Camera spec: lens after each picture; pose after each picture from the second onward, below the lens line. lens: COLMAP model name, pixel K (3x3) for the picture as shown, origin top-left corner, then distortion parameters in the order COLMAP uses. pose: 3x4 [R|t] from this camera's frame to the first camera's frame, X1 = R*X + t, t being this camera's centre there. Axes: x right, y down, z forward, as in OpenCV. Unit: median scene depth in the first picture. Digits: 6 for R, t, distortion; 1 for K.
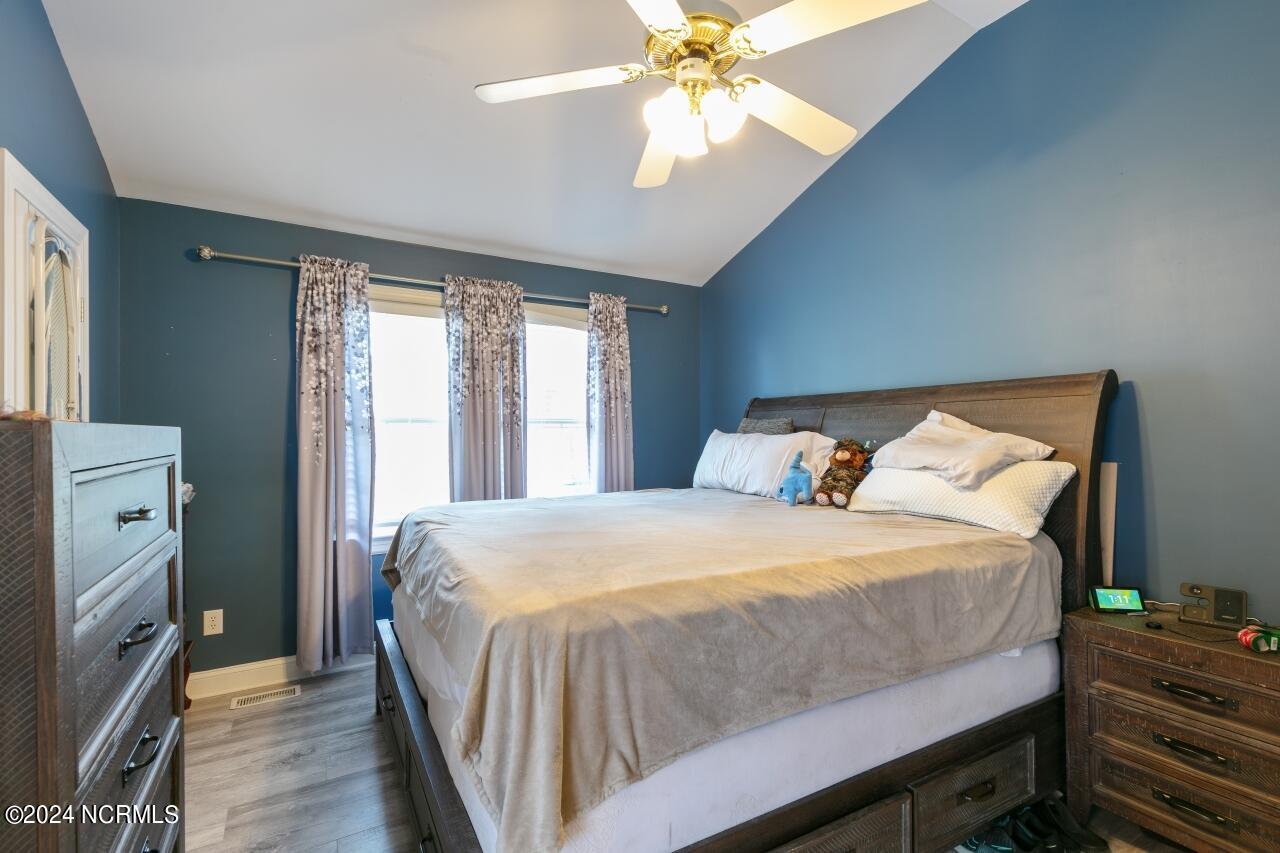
lens RADIAL K [[586.2, 0, 648.5], [0, 586.2, 435.7], [0, 0, 1]] dist [0.008415, -0.001848]
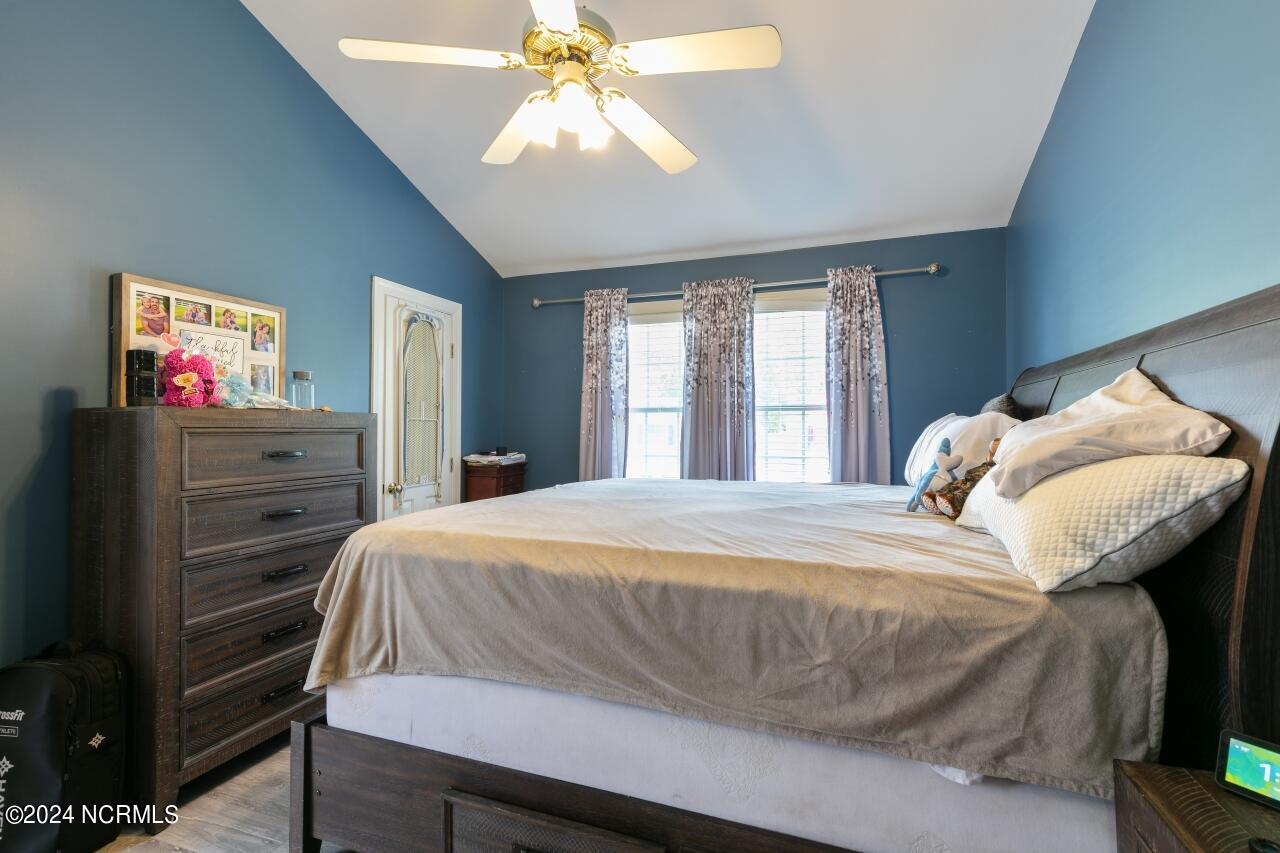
lens RADIAL K [[586.2, 0, 648.9], [0, 586.2, 419.1], [0, 0, 1]] dist [0.008415, -0.001848]
pose [[0.641108, -0.012584, -0.767348, 0.490278], [-0.003494, 0.999807, -0.019316, 0.014798], [0.767443, 0.015065, 0.640940, 0.213724]]
